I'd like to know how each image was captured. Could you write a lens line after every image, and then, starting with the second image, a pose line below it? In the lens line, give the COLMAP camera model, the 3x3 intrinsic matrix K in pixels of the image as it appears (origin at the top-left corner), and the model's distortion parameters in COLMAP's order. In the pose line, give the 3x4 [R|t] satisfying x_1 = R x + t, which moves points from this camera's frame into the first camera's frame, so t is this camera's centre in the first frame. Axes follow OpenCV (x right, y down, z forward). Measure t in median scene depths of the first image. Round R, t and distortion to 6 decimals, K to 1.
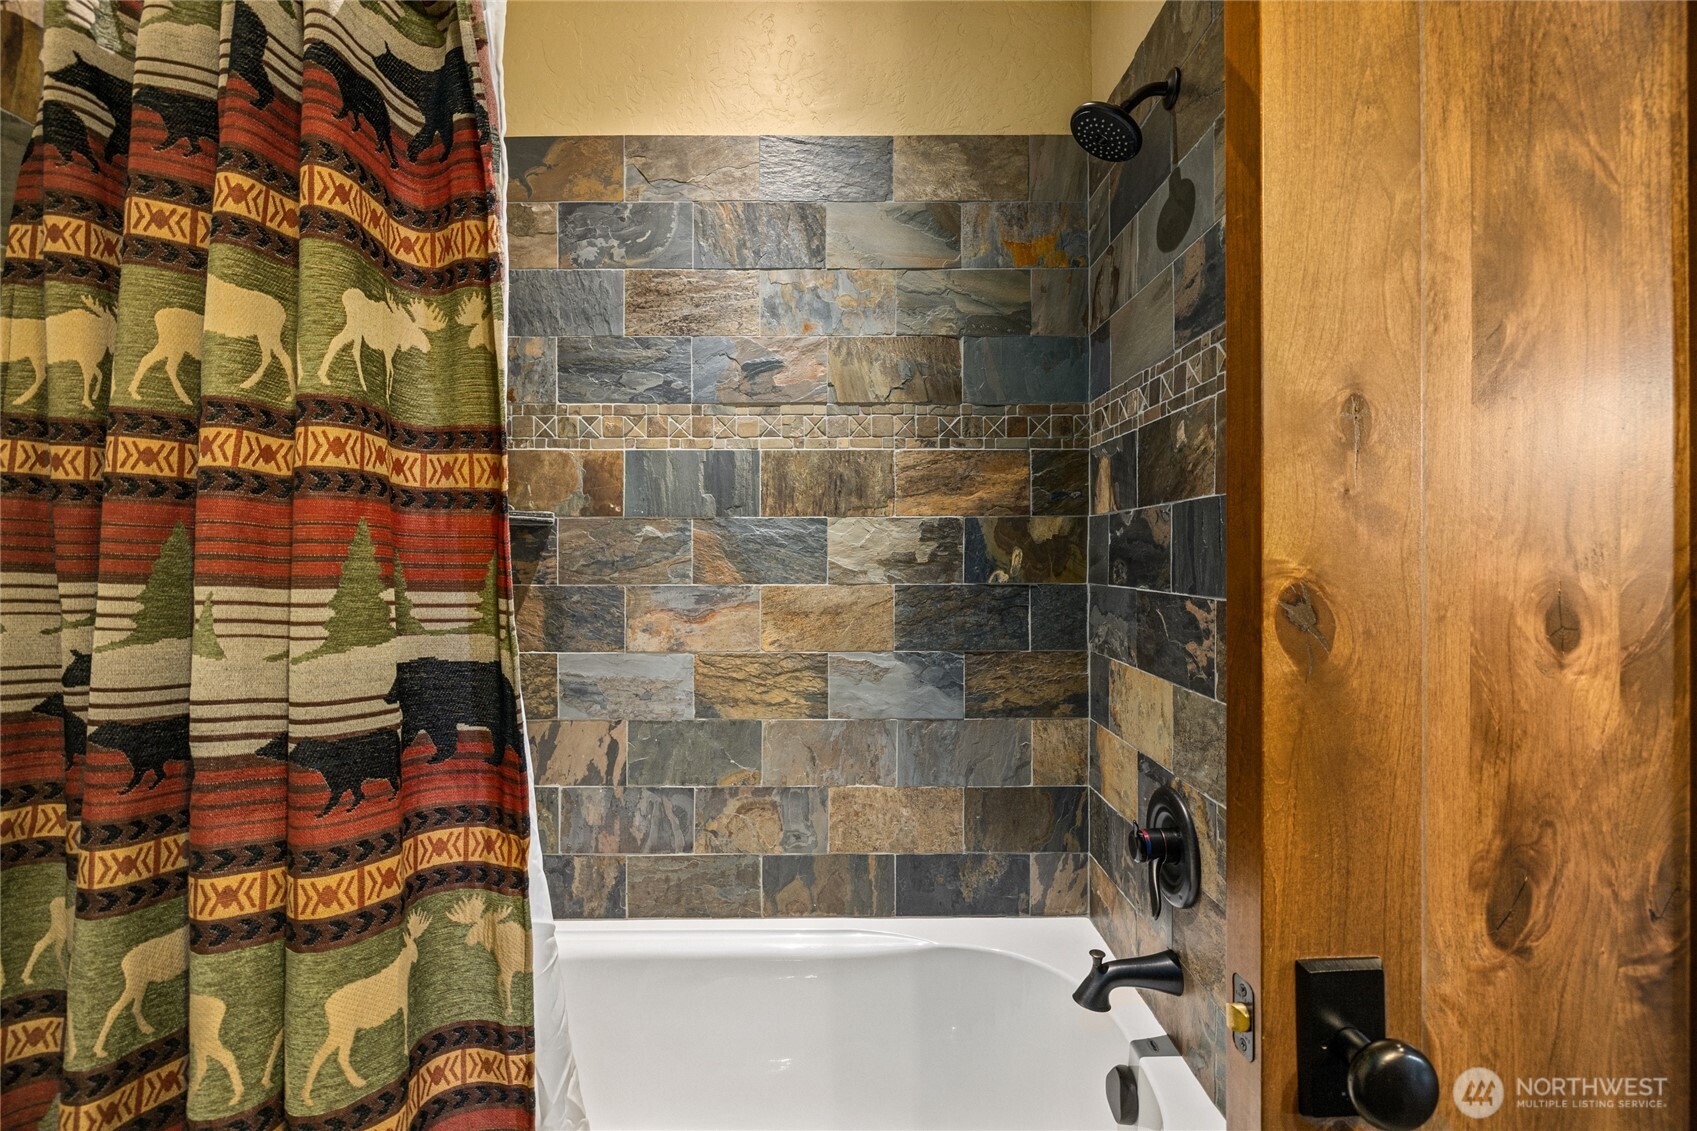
lens RADIAL K [[776.1, 0, 846.5], [0, 776.1, 556.3], [0, 0, 1]] dist [-0.003582, -0.000473]
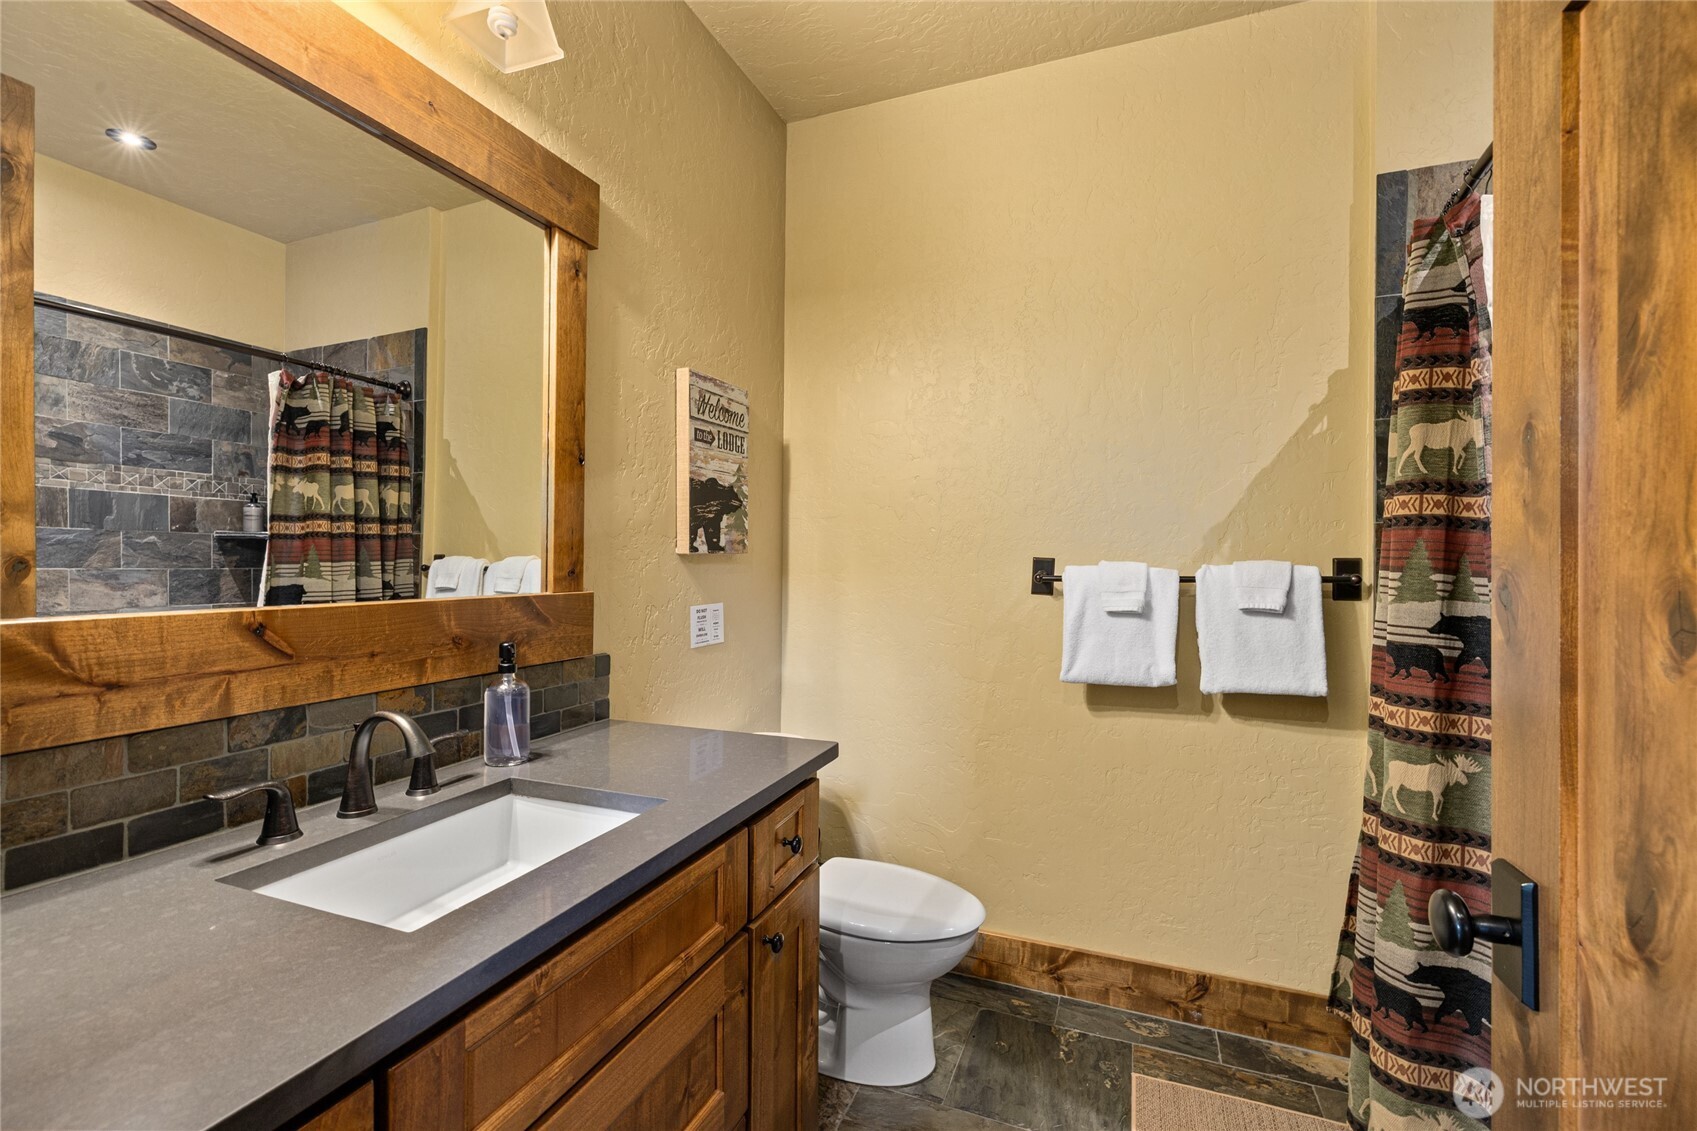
lens RADIAL K [[734.4, 0, 848.3], [0, 734.4, 561.0], [0, 0, 1]] dist [-0.000572, -0.000057]
pose [[-0.368770, 0.001298, -0.929520, 2.084347], [-0.005359, 0.999979, 0.003523, 0.014392], [0.929505, 0.006280, -0.368755, 0.407449]]
